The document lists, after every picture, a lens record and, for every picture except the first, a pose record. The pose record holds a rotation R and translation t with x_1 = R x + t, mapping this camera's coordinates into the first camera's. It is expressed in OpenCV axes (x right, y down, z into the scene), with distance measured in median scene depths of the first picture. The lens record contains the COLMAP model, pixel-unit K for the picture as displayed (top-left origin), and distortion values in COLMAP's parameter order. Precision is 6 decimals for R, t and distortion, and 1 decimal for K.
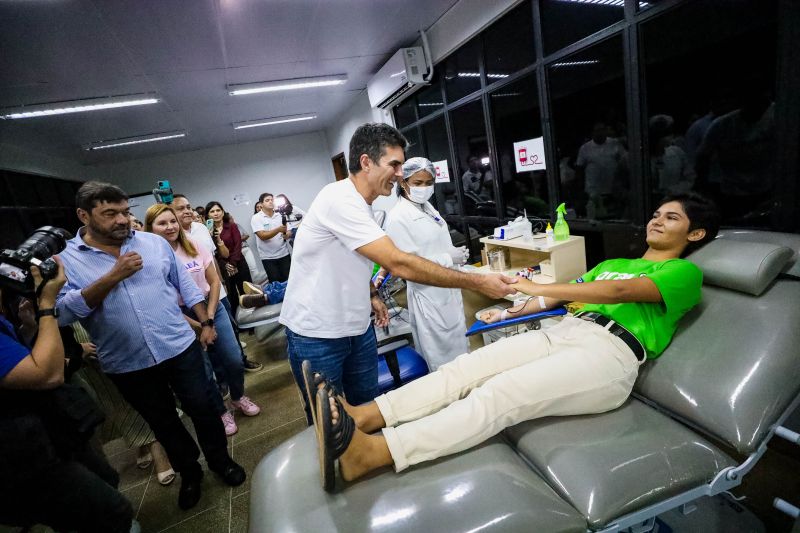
lens RADIAL K [[410.5, 0, 404.7], [0, 410.5, 266.8], [0, 0, 1]] dist [-0.001273, 0.000449]
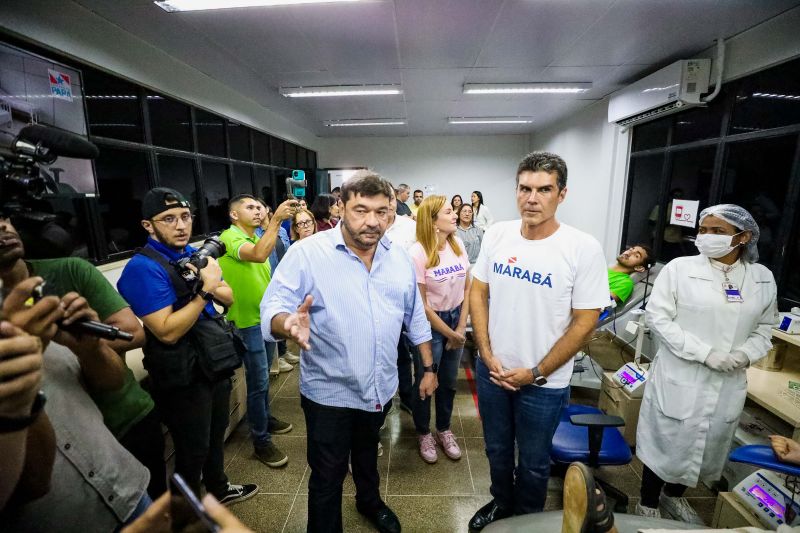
lens RADIAL K [[407.0, 0, 400.0], [0, 407.0, 266.5], [0, 0, 1]] dist [-0.002062, 0.000508]
pose [[0.890118, 0.259677, -0.374511, -0.095932], [-0.258039, 0.964539, 0.055495, -0.030962], [0.375641, 0.047241, 0.925560, 0.052417]]
